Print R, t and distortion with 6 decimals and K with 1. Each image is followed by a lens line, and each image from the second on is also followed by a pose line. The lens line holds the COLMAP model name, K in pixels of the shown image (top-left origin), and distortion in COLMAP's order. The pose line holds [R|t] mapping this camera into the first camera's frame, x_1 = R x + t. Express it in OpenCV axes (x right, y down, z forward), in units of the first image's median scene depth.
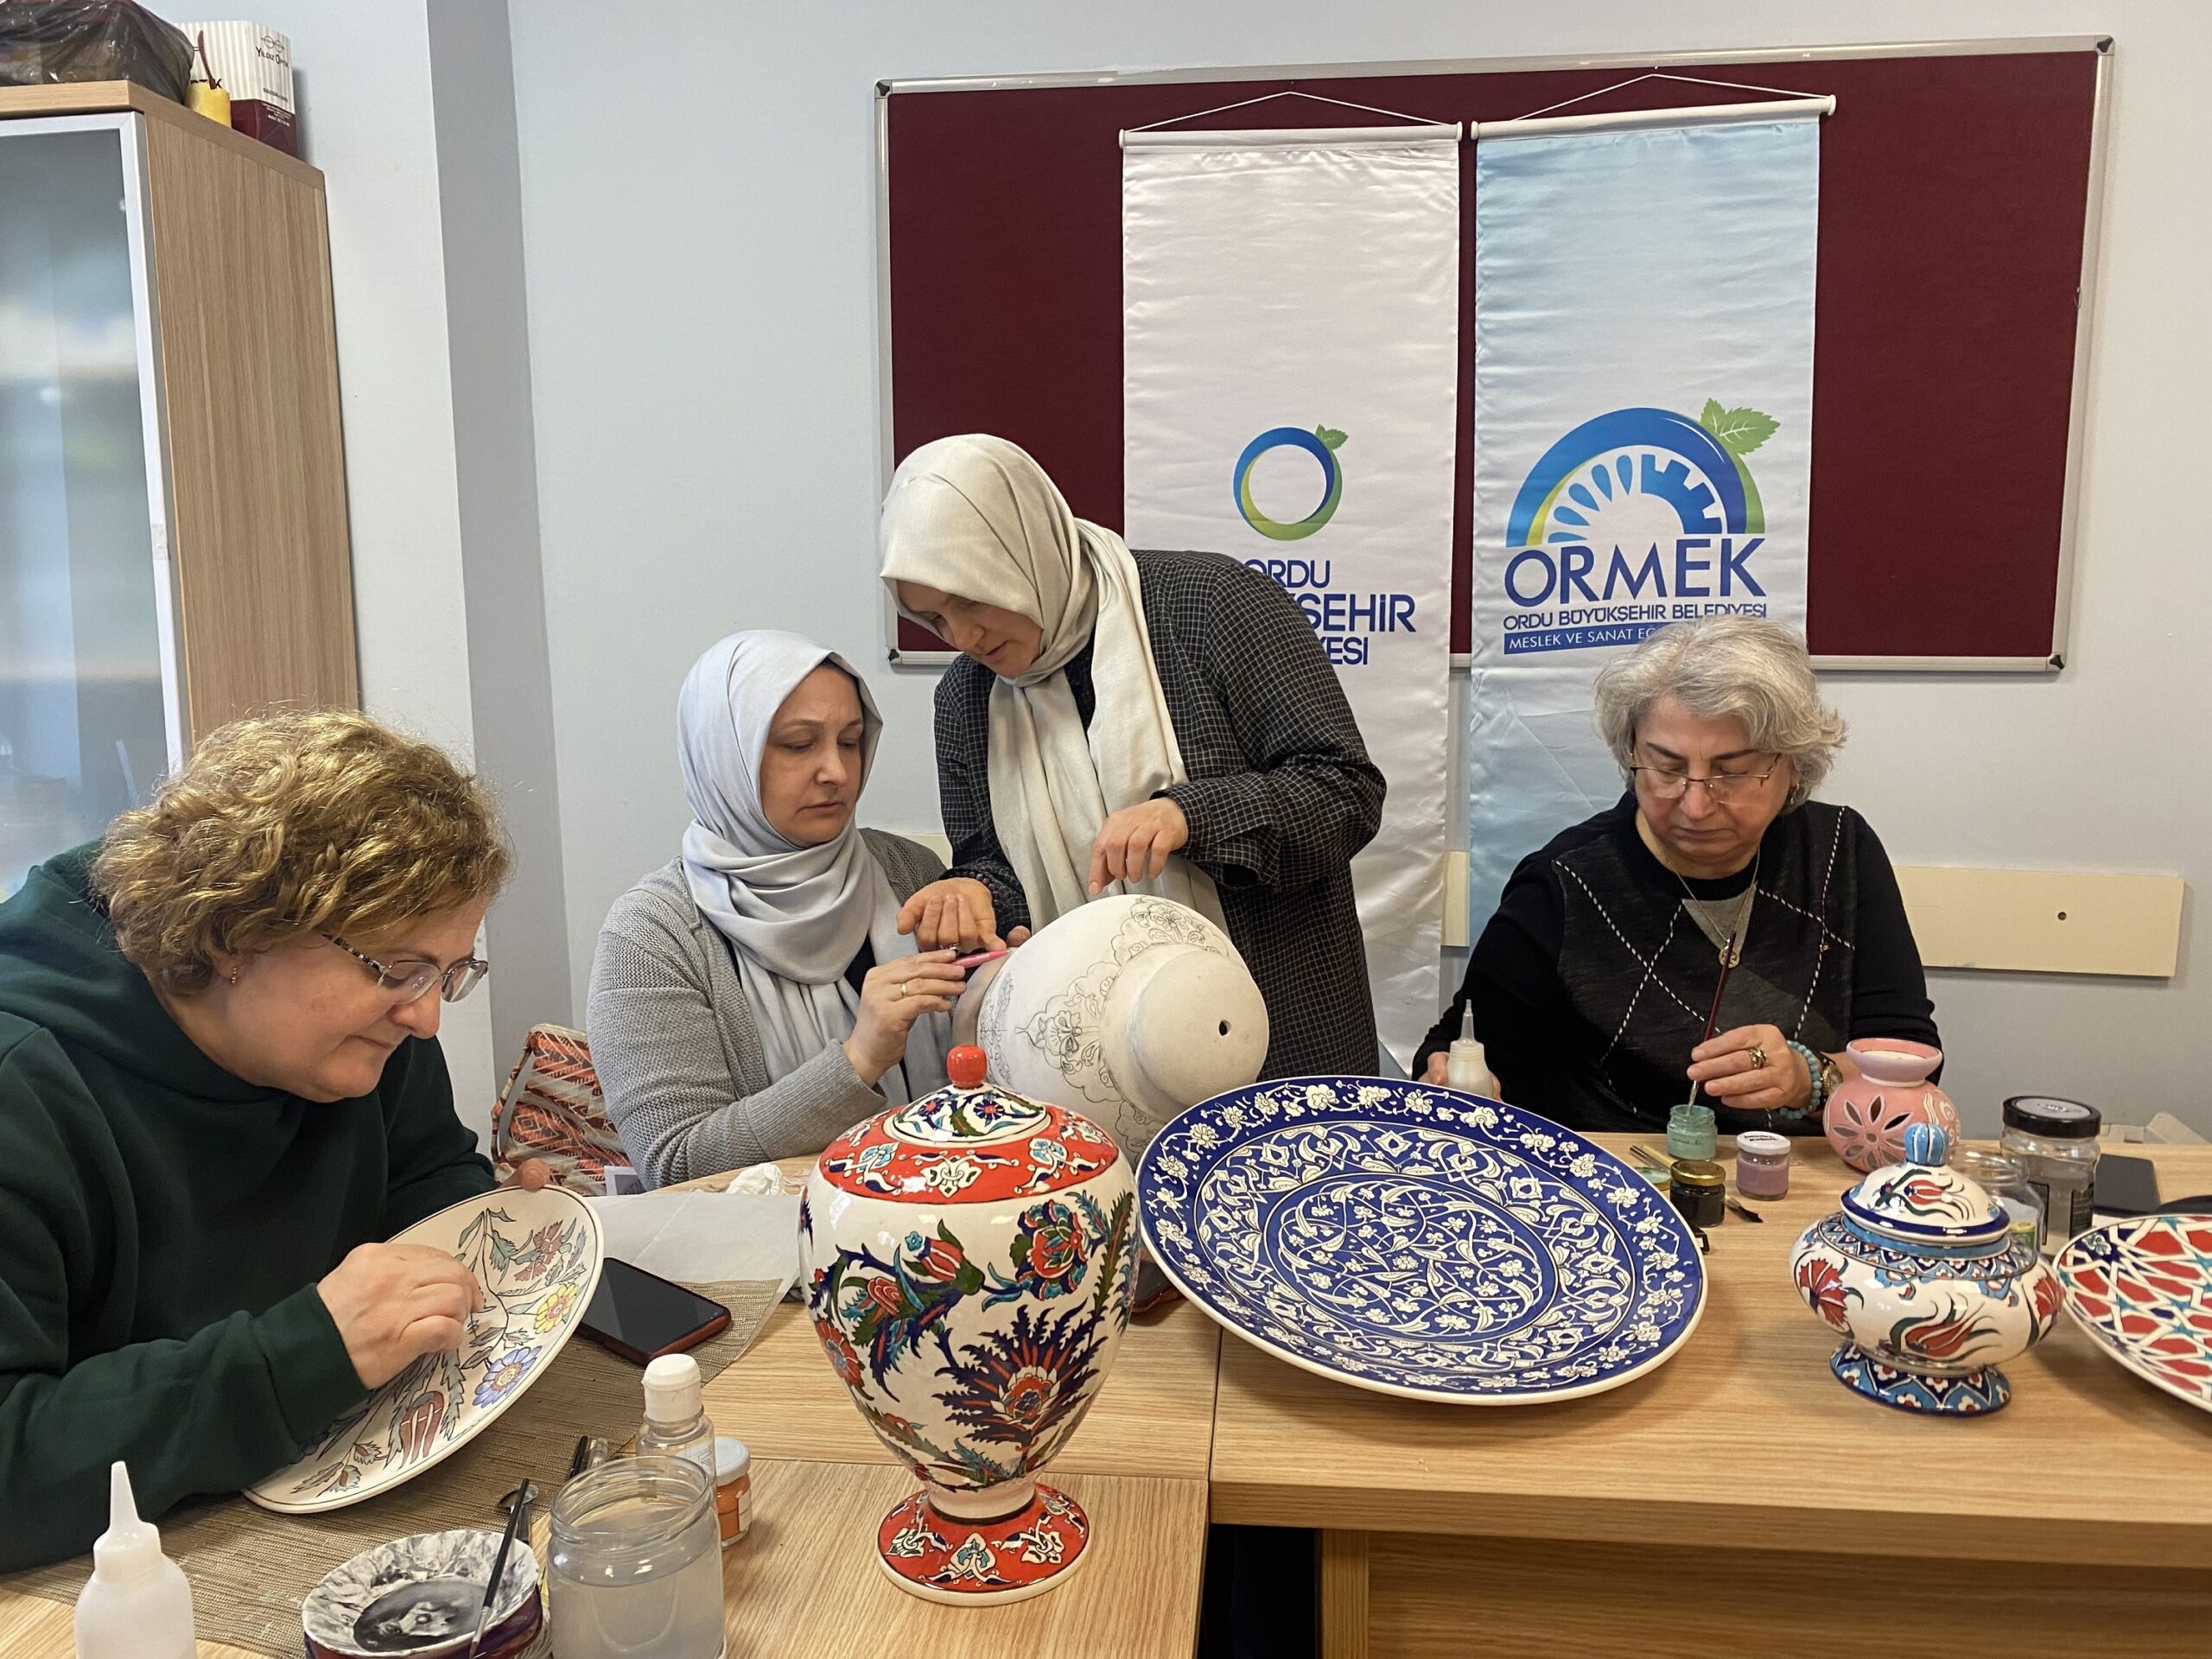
lens RADIAL K [[1712.5, 0, 1099.6], [0, 1712.5, 782.2], [0, 0, 1]] dist [-0.036128, 0.034058]
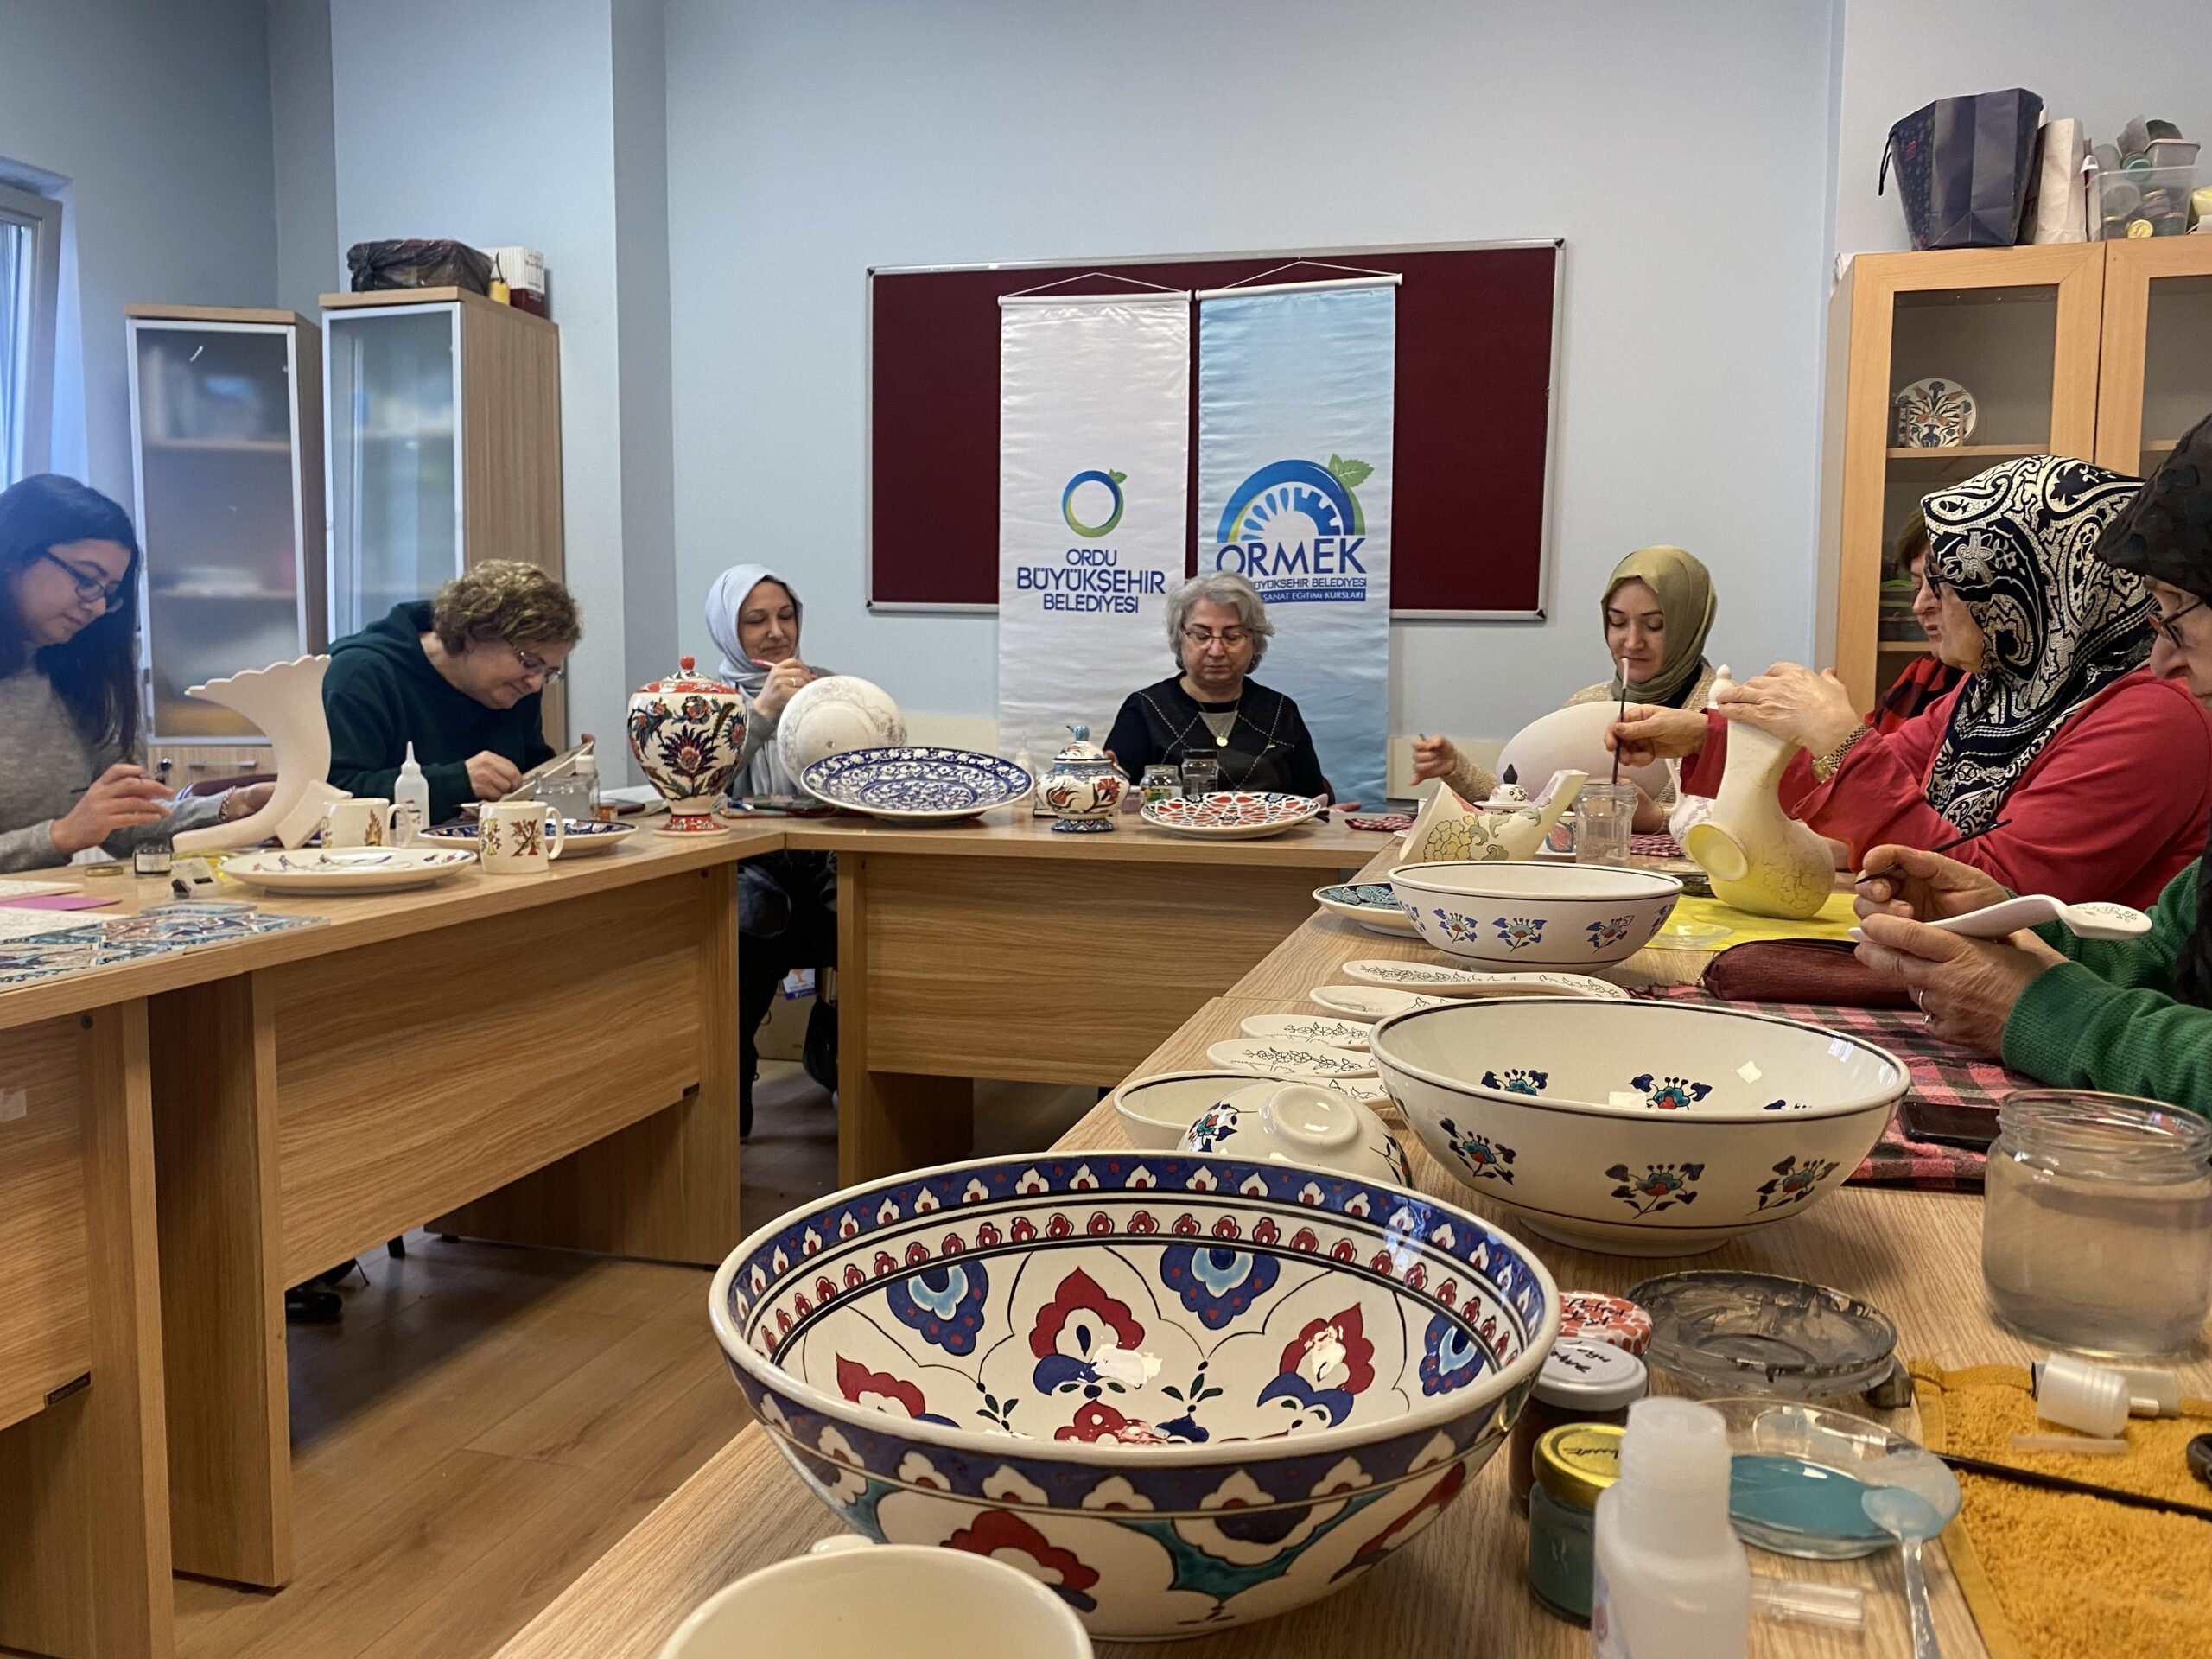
lens RADIAL K [[1712.5, 0, 1110.6], [0, 1712.5, 830.9], [0, 0, 1]] dist [-0.036128, 0.034058]
pose [[0.986704, 0.040645, -0.157364, 0.776665], [-0.043868, 0.998892, -0.017062, 0.332509], [0.156496, 0.023739, 0.987393, -1.237993]]
